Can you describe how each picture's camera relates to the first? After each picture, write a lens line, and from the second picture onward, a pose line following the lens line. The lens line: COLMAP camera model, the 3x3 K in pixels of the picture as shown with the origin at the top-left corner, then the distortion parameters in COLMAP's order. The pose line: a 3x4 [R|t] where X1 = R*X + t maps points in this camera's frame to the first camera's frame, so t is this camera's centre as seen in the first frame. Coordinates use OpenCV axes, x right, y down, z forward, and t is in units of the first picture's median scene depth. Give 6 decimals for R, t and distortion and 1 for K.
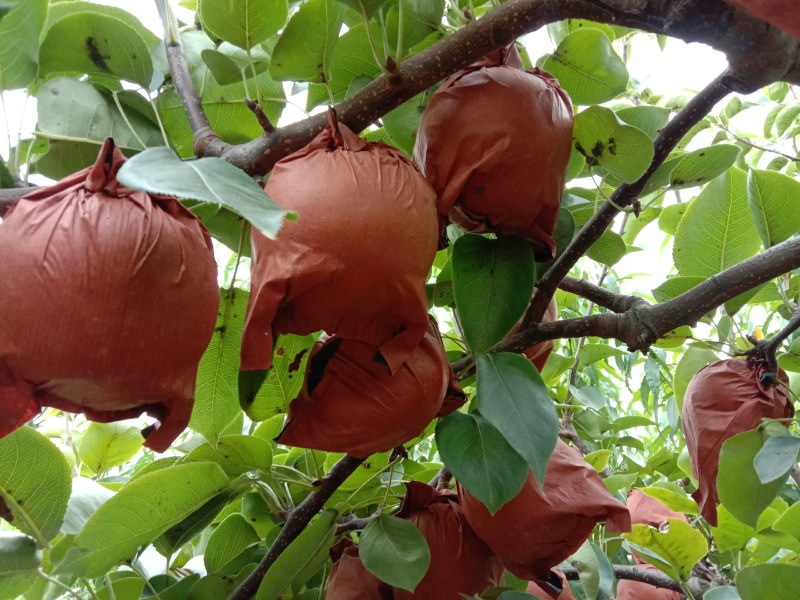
lens RADIAL K [[653.8, 0, 400.0], [0, 653.8, 300.0], [0, 0, 1]] dist [0.091165, -0.182684]
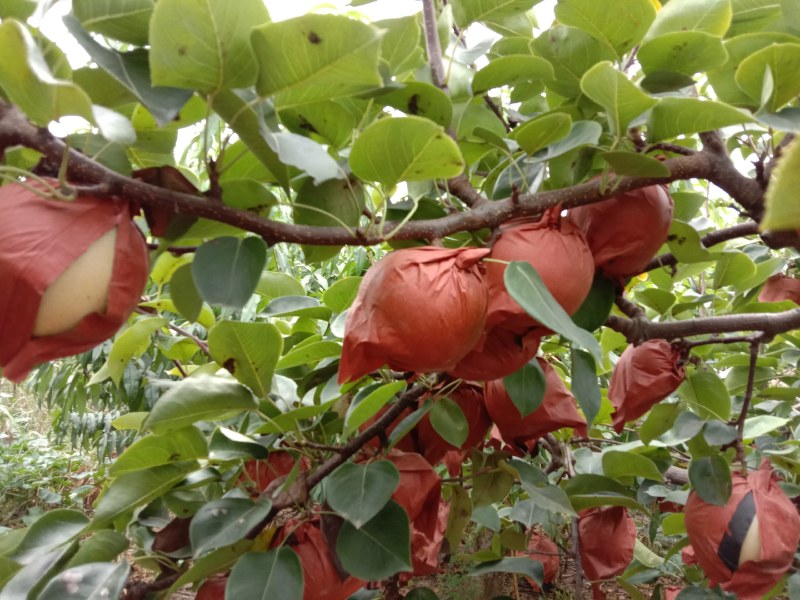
lens RADIAL K [[653.8, 0, 400.0], [0, 653.8, 300.0], [0, 0, 1]] dist [0.091165, -0.182684]
pose [[0.933845, 0.208896, 0.290337, -0.658645], [-0.295613, 0.907737, 0.297702, -0.332315], [-0.201361, -0.363835, 0.909438, -0.321080]]
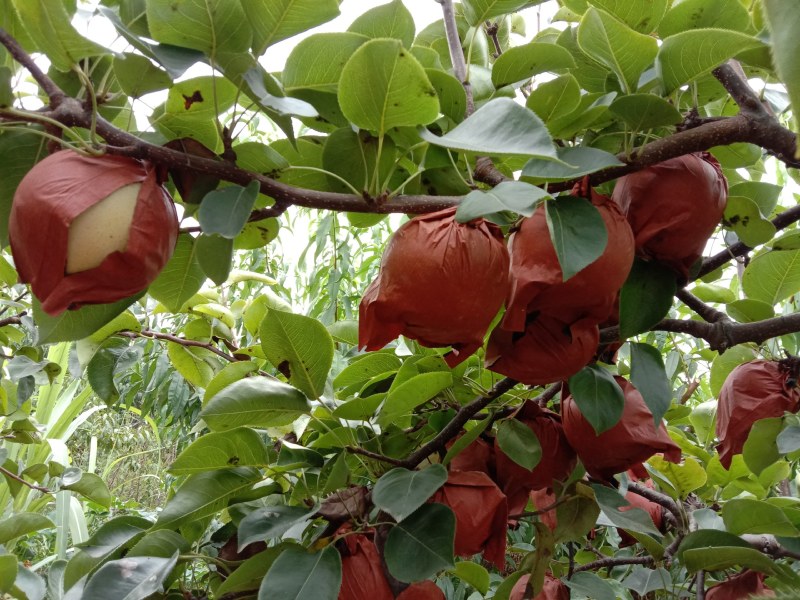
lens RADIAL K [[653.8, 0, 400.0], [0, 653.8, 300.0], [0, 0, 1]] dist [0.091165, -0.182684]
pose [[0.979165, 0.200819, 0.030131, -0.394596], [-0.203016, 0.964763, 0.167380, -0.134671], [0.004544, -0.170009, 0.985432, -0.434774]]
